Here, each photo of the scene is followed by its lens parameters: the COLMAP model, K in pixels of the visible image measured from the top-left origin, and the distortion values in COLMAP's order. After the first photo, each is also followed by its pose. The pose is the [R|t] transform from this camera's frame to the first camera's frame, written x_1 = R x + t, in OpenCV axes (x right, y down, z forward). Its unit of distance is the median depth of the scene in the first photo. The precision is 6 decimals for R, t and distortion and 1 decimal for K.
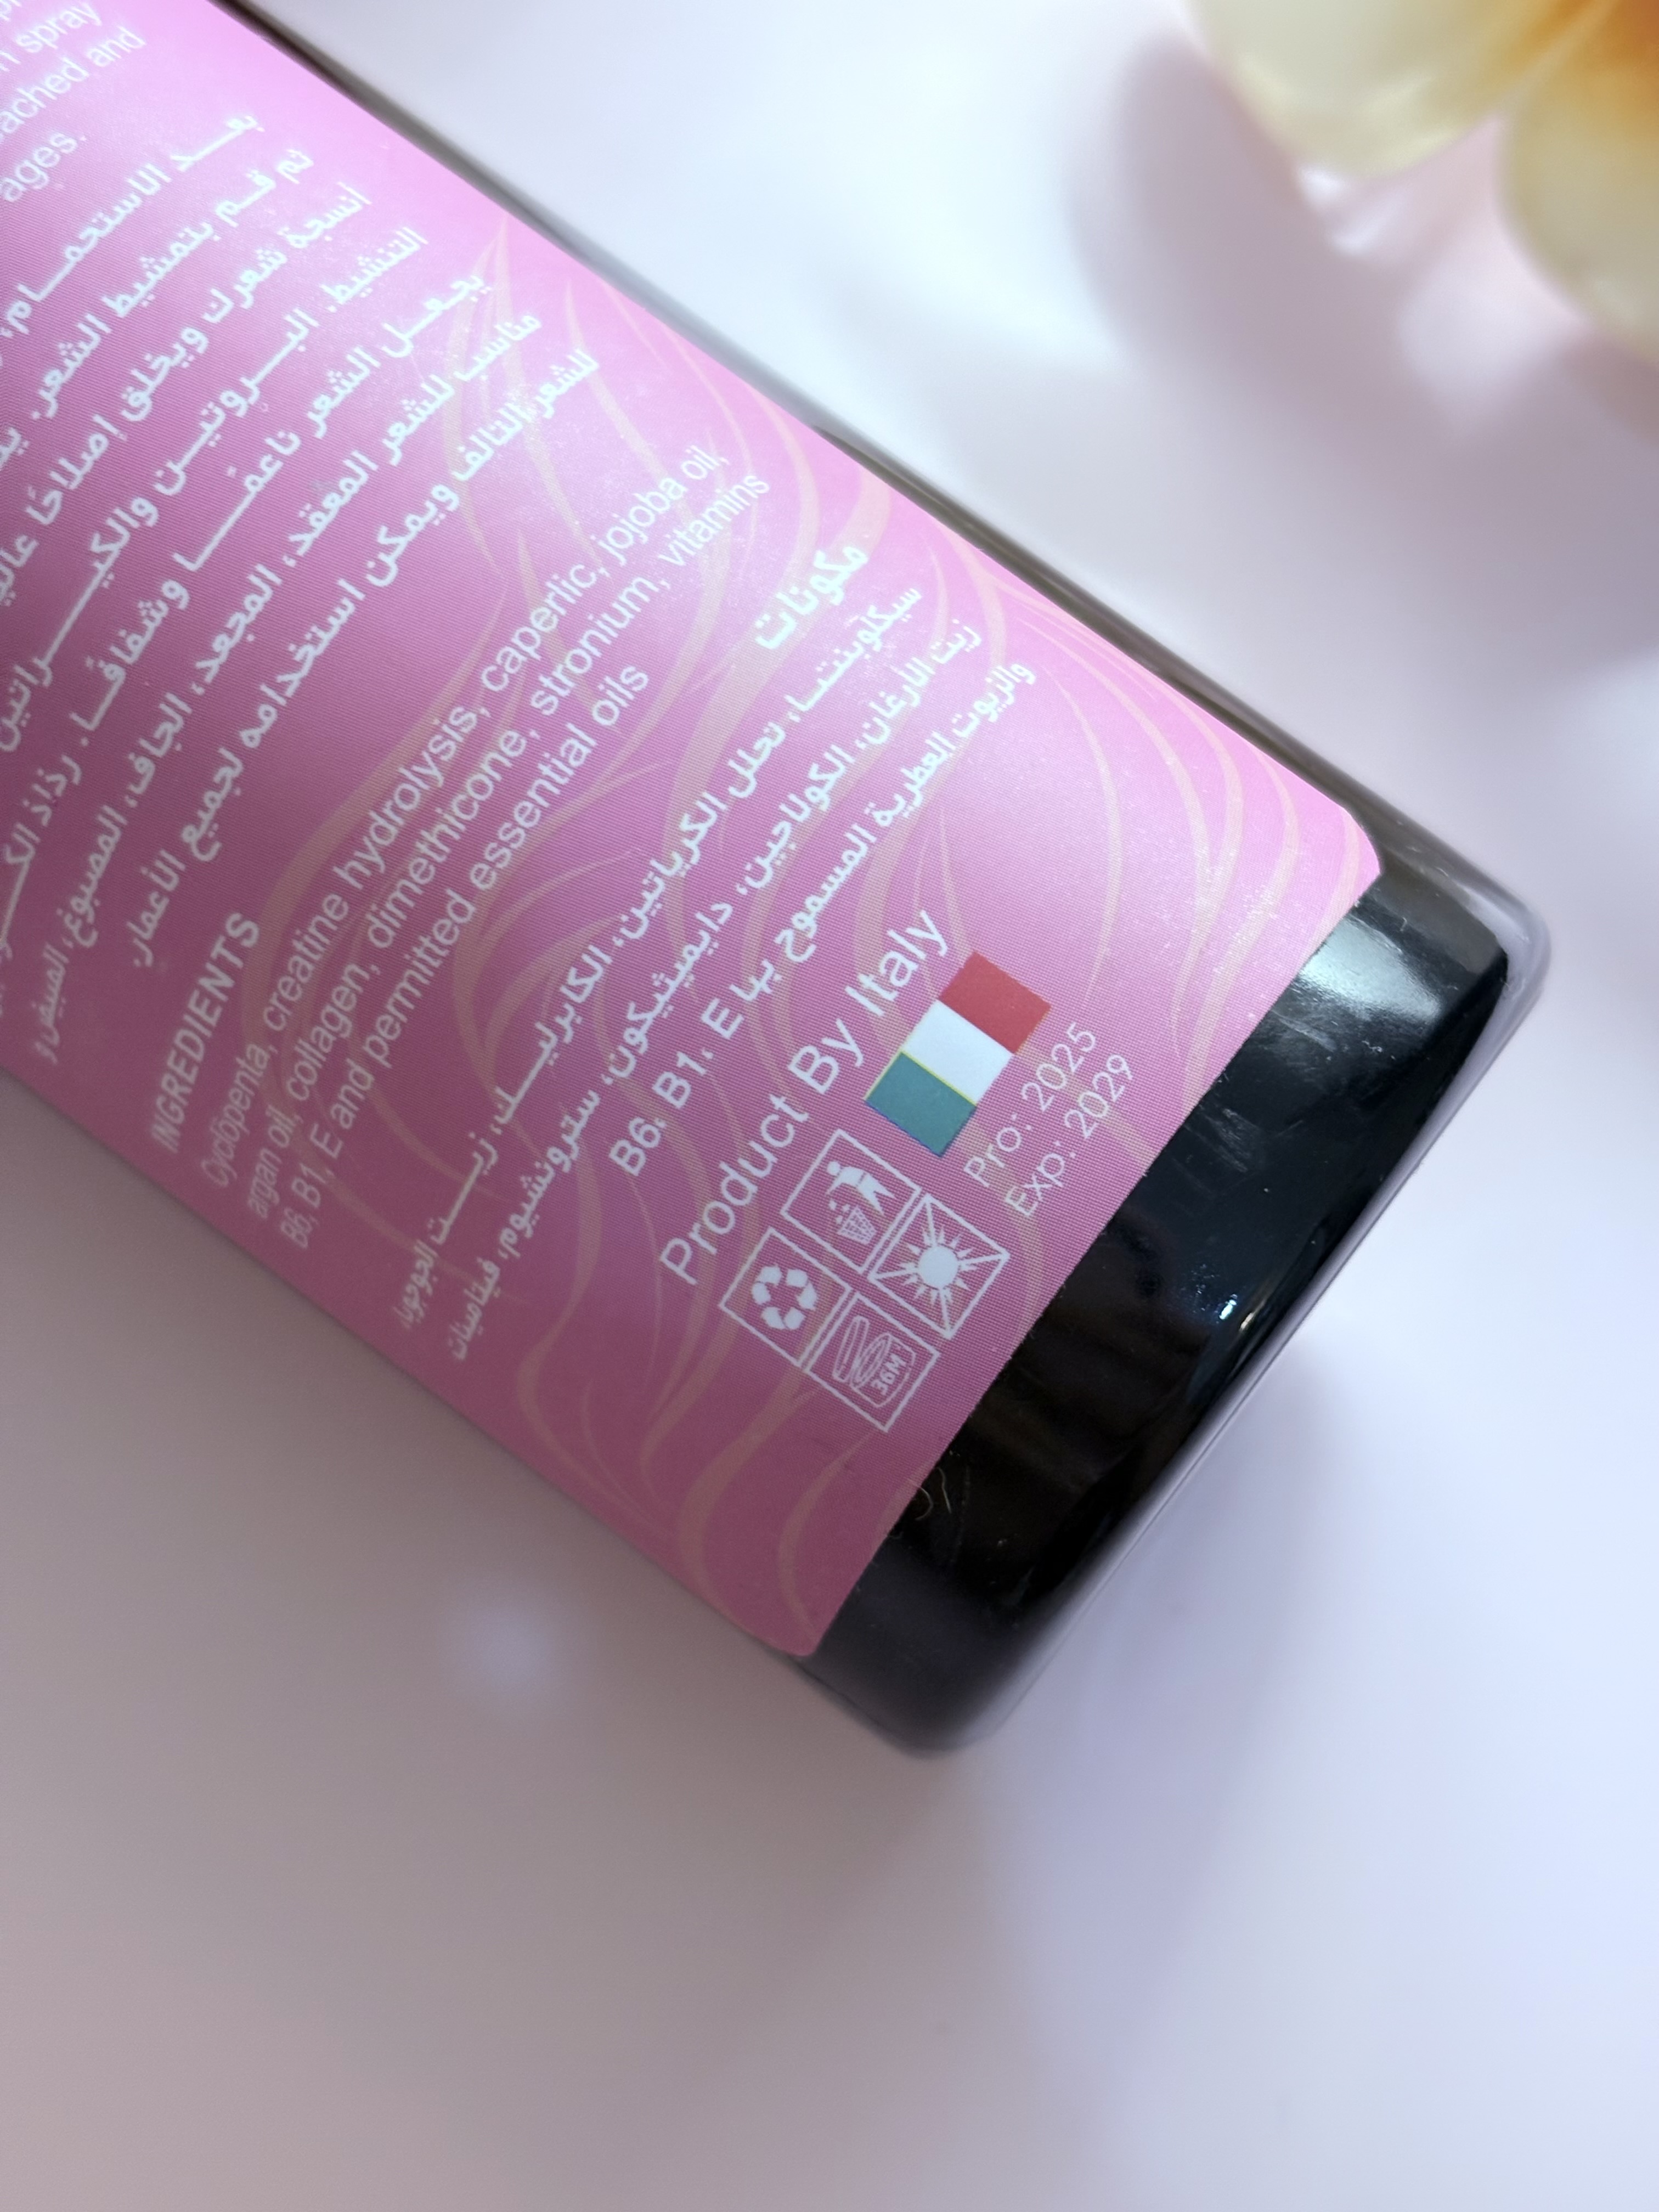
lens RADIAL K [[3554.2, 0, 829.5], [0, 3554.2, 1106.0], [0, 0, 1]] dist [0.268166, -1.629999]
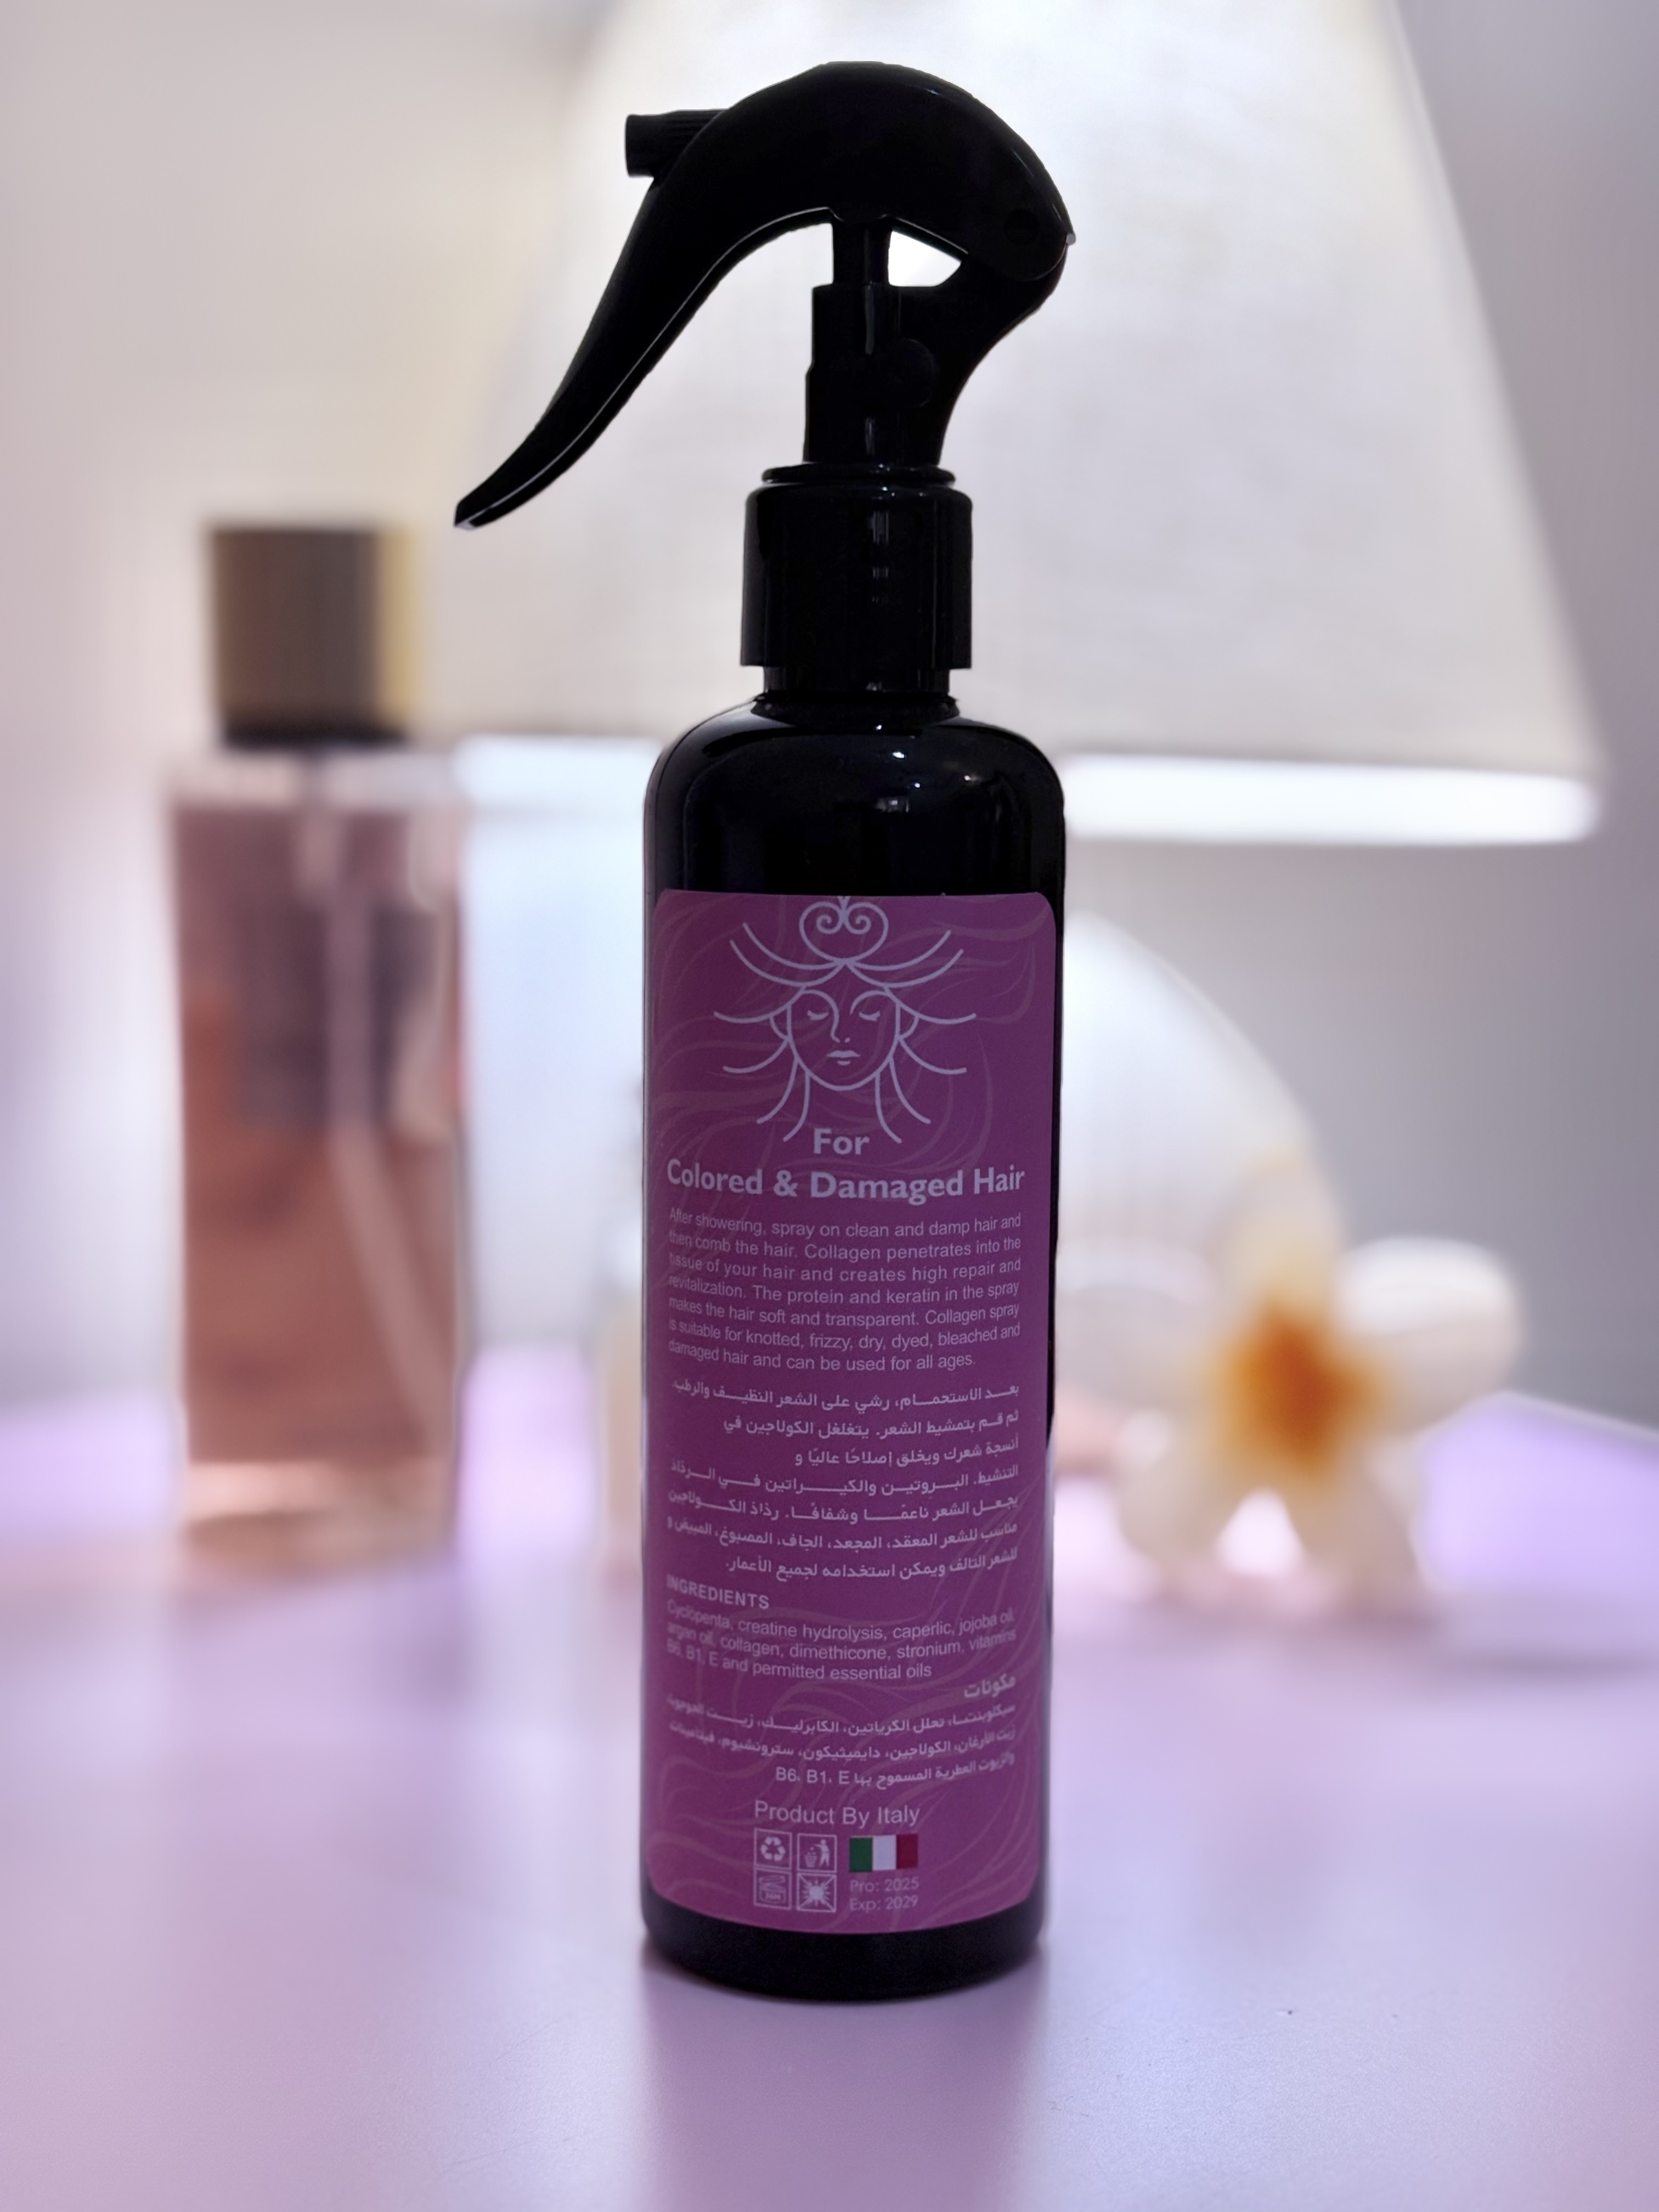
lens RADIAL K [[3554.2, 0, 829.5], [0, 3554.2, 1106.0], [0, 0, 1]] dist [0.268166, -1.629999]
pose [[0.576127, 0.783286, 0.233539, -1.054945], [-0.814442, 0.574262, 0.083114, -0.526263], [-0.069010, -0.238088, 0.968789, -1.490342]]
